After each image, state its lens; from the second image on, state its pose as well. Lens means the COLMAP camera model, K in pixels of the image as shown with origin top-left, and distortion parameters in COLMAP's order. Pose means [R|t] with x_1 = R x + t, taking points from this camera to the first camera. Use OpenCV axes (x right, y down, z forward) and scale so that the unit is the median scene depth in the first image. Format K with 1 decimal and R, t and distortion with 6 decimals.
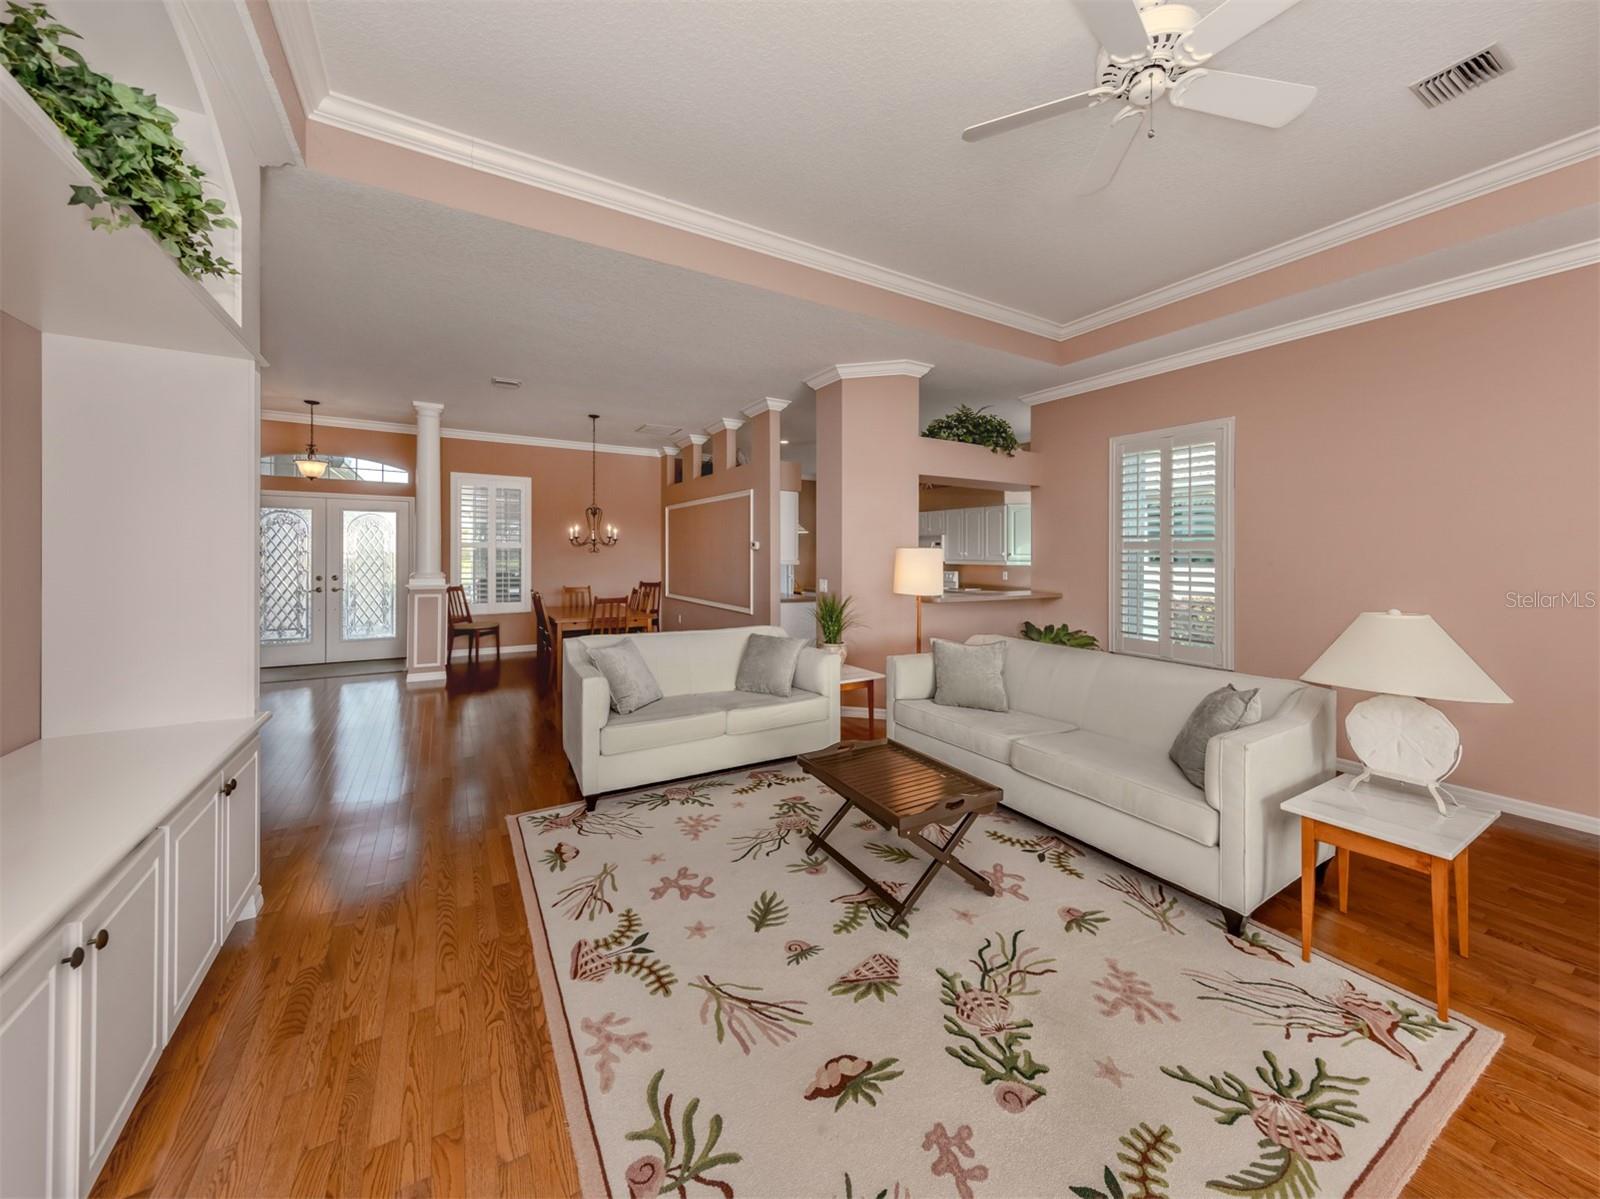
lens RADIAL K [[577.6, 0, 750.6], [0, 577.6, 541.9], [0, 0, 1]] dist [0.005615, -0.000374]
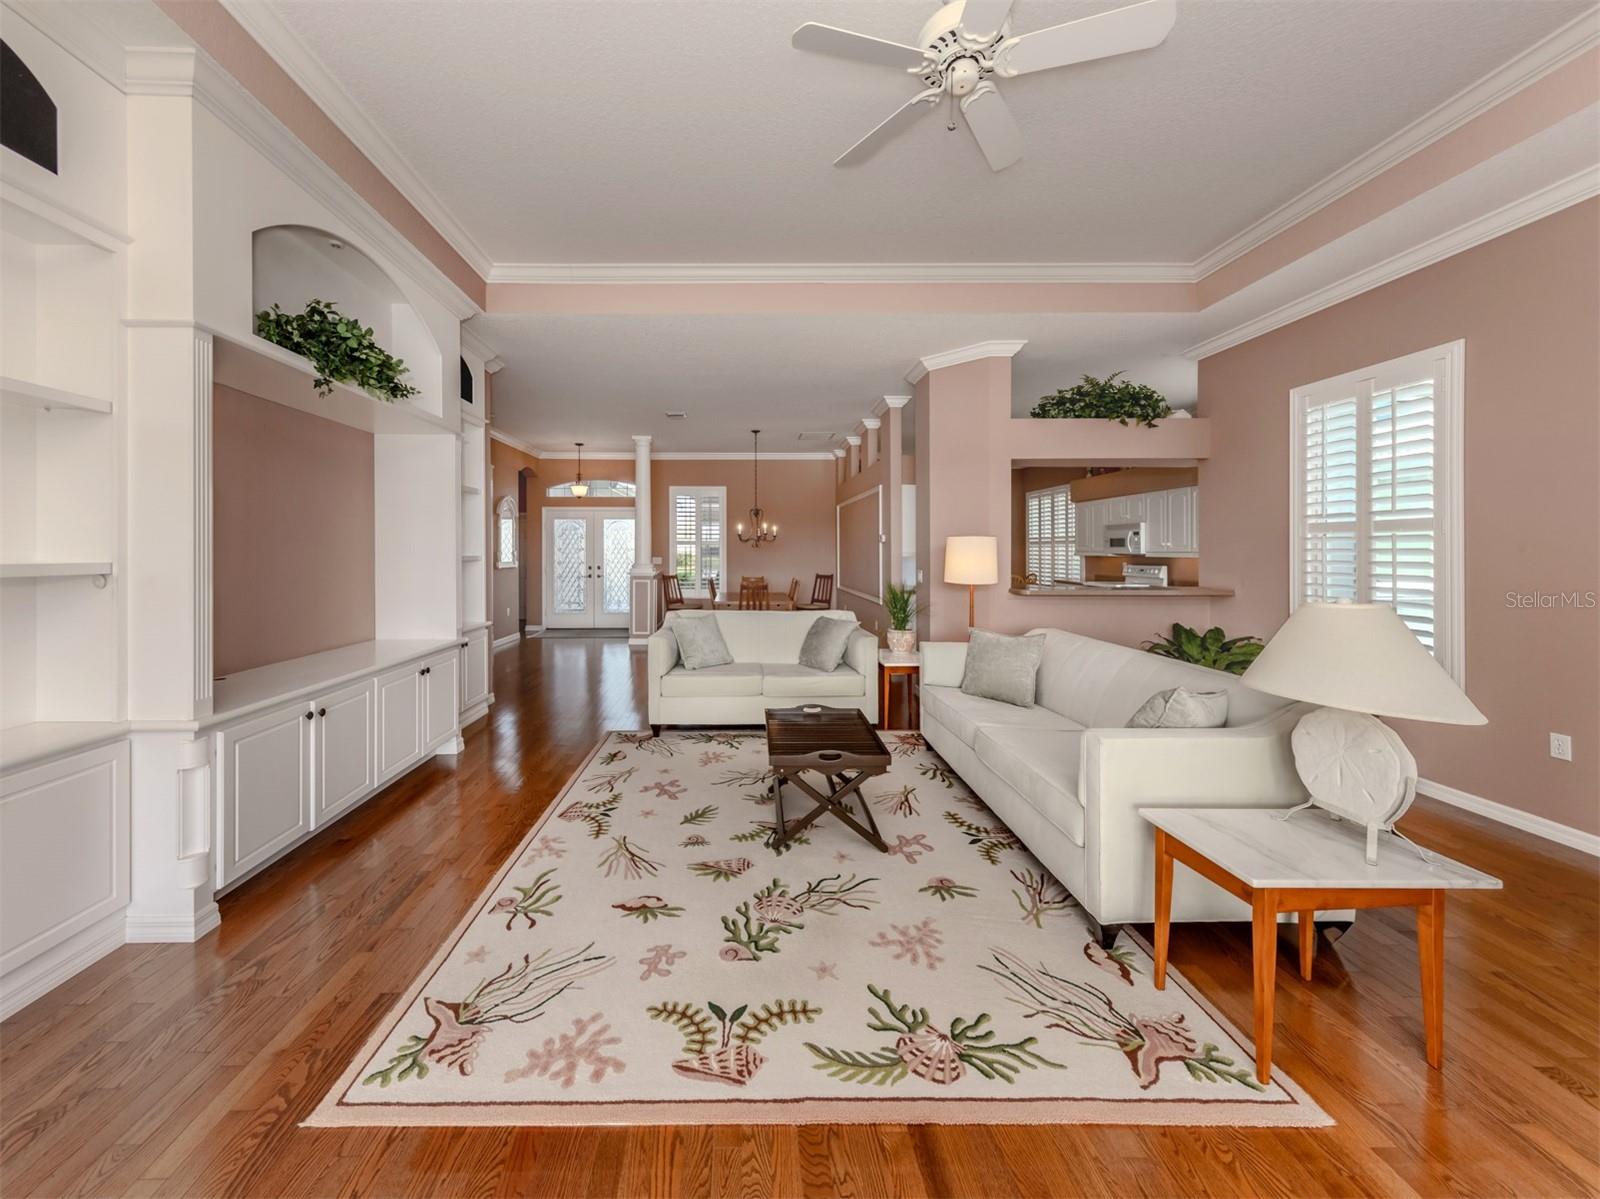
lens RADIAL K [[577.6, 0, 750.6], [0, 577.6, 541.9], [0, 0, 1]] dist [0.005615, -0.000374]
pose [[0.867316, -0.016152, -0.497496, 0.775291], [0.016277, 0.999859, -0.004085, 0.031049], [0.497492, -0.004555, 0.867457, -0.064932]]
